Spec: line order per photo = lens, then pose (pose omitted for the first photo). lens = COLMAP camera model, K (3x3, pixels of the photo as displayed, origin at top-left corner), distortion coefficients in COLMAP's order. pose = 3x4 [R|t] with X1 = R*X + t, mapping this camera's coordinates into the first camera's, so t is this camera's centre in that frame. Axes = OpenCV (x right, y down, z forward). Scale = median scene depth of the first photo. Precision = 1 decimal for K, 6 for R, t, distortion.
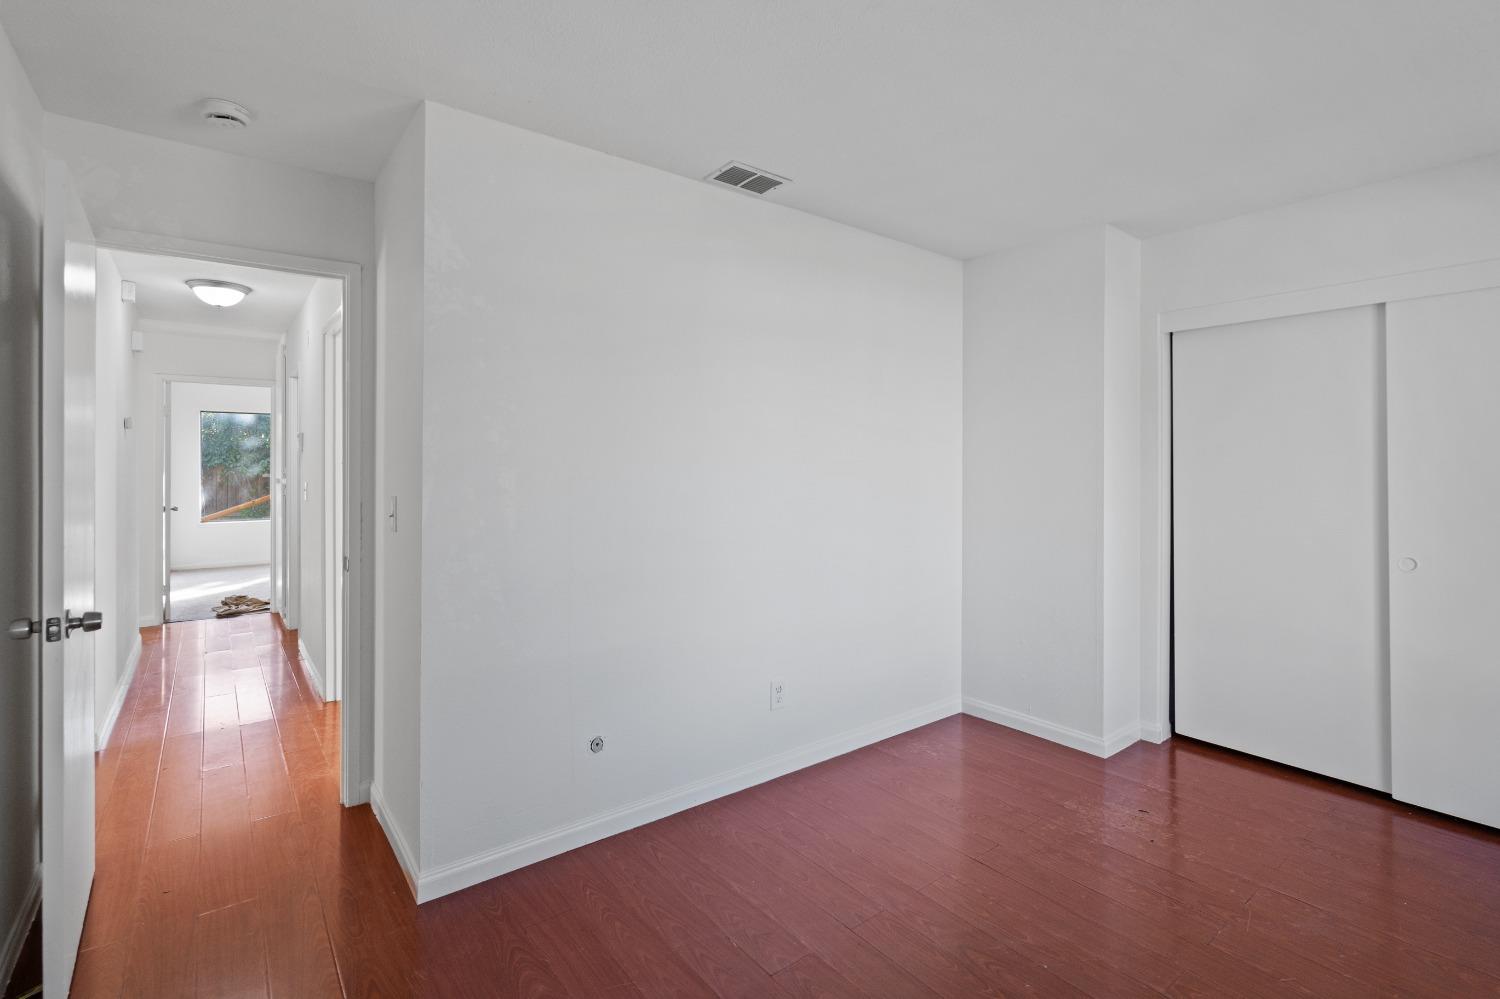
lens RADIAL K [[716.0, 0, 749.1], [0, 716.0, 469.4], [0, 0, 1]] dist [0.000117, 0.000857]
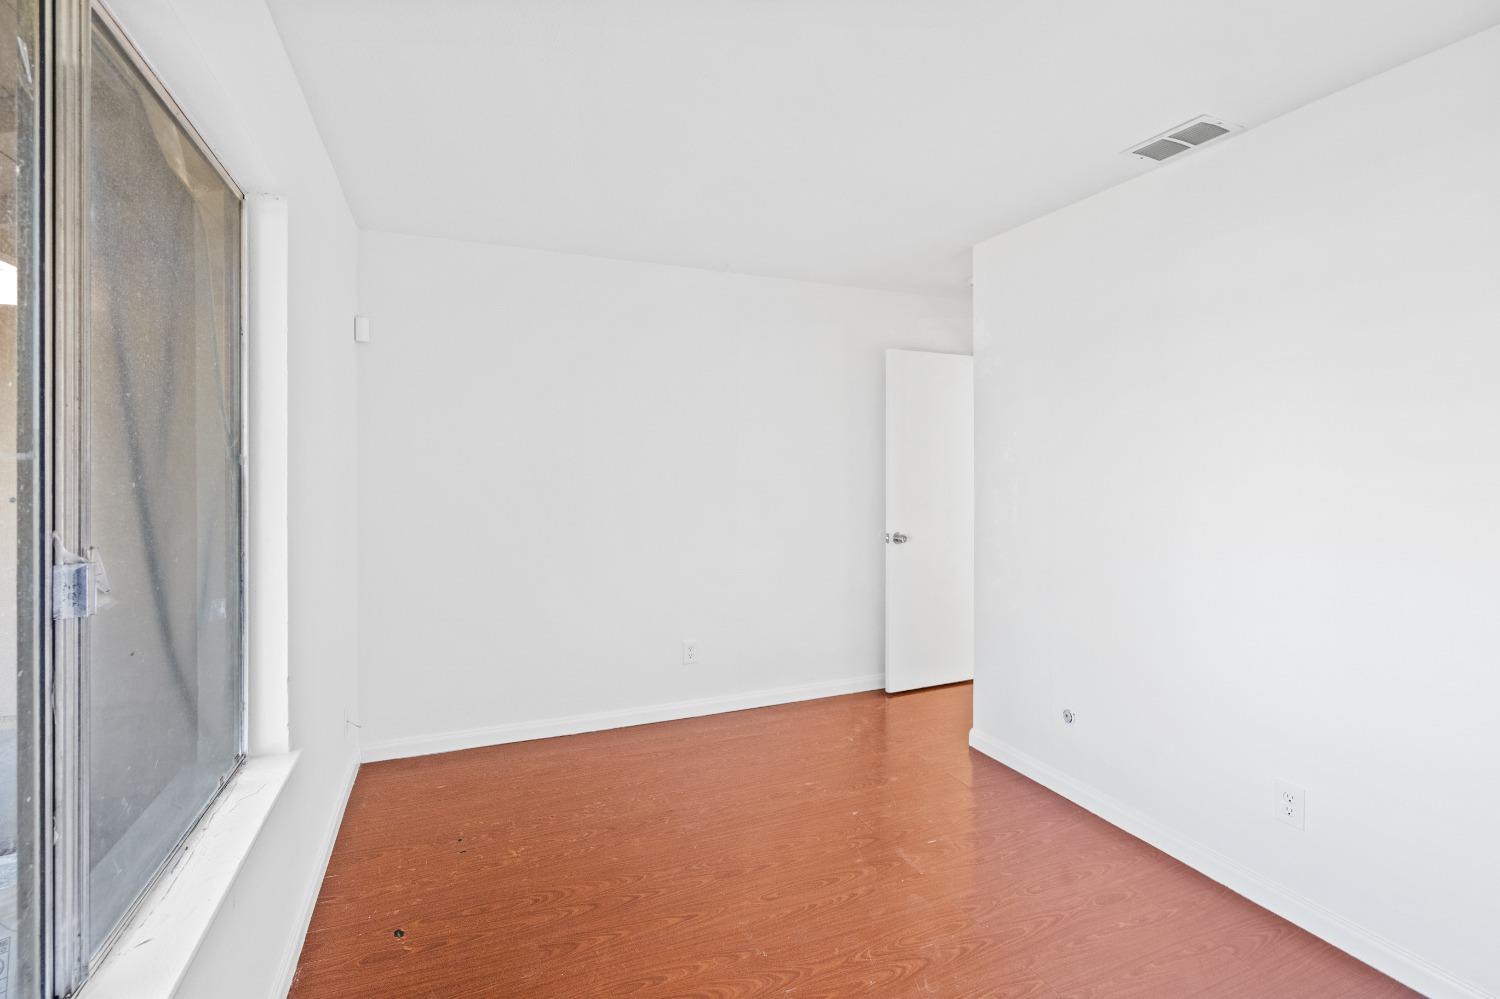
lens RADIAL K [[716.0, 0, 749.1], [0, 716.0, 469.4], [0, 0, 1]] dist [0.000117, 0.000857]
pose [[-0.240954, 0.005907, -0.970519, 0.954763], [-0.016590, 0.999810, 0.010204, -0.014894], [0.970395, 0.018559, -0.240810, 0.718105]]
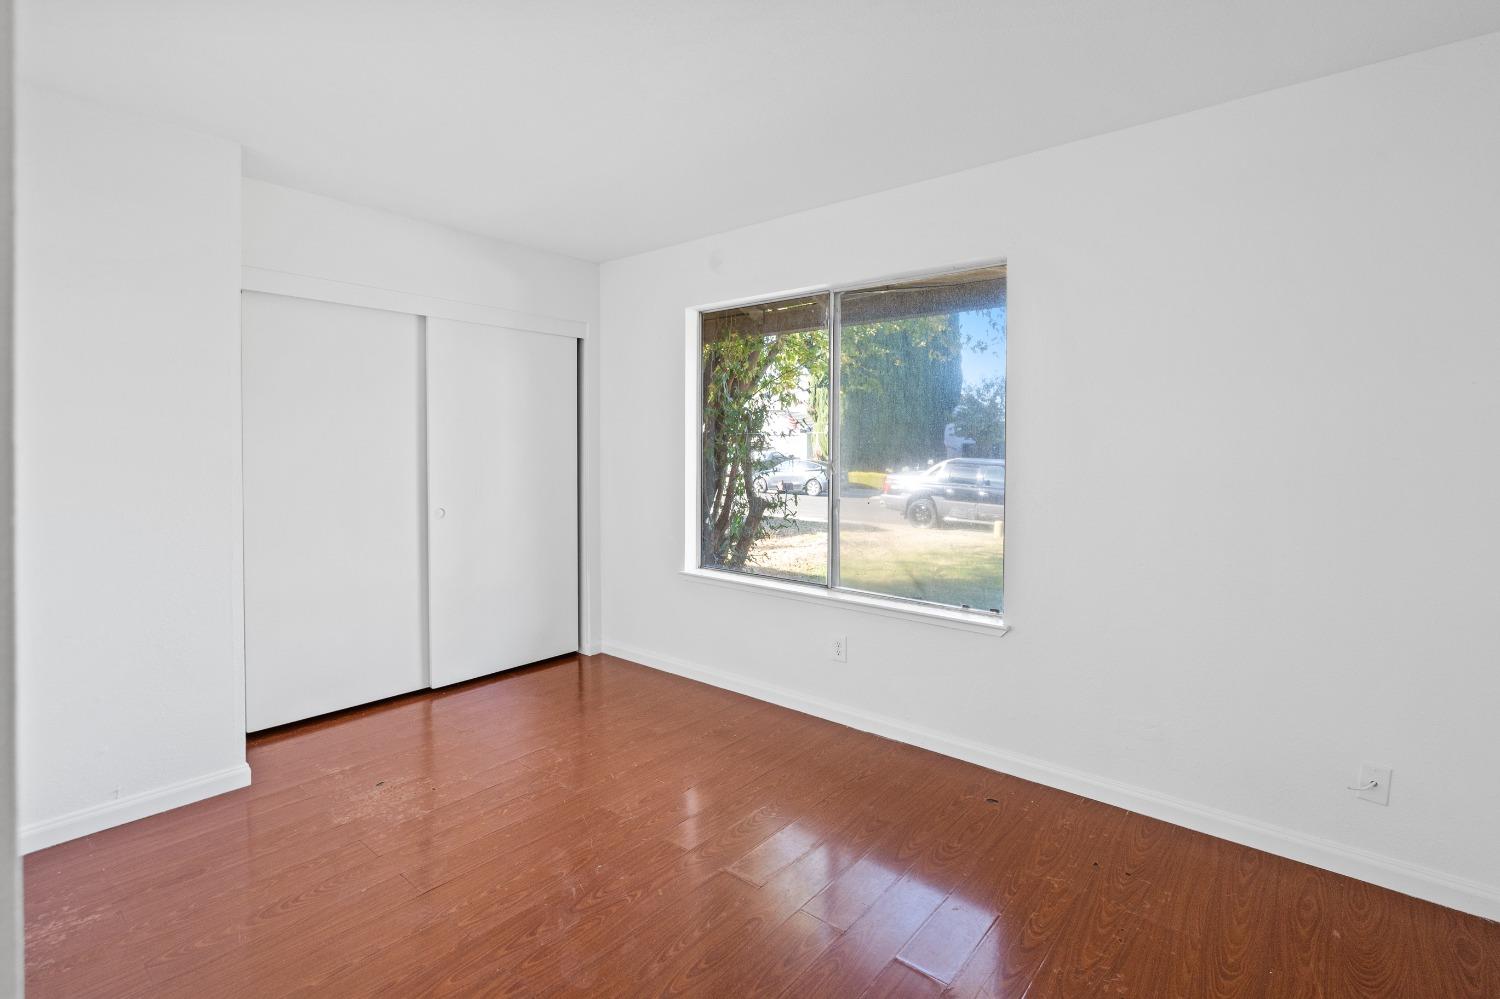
lens RADIAL K [[716.0, 0, 749.1], [0, 716.0, 469.4], [0, 0, 1]] dist [0.000117, 0.000857]
pose [[-0.217304, -0.029556, 0.975656, -0.520899], [0.012042, 0.999384, 0.032957, 0.011901], [-0.976030, 0.018911, -0.216815, 0.701304]]
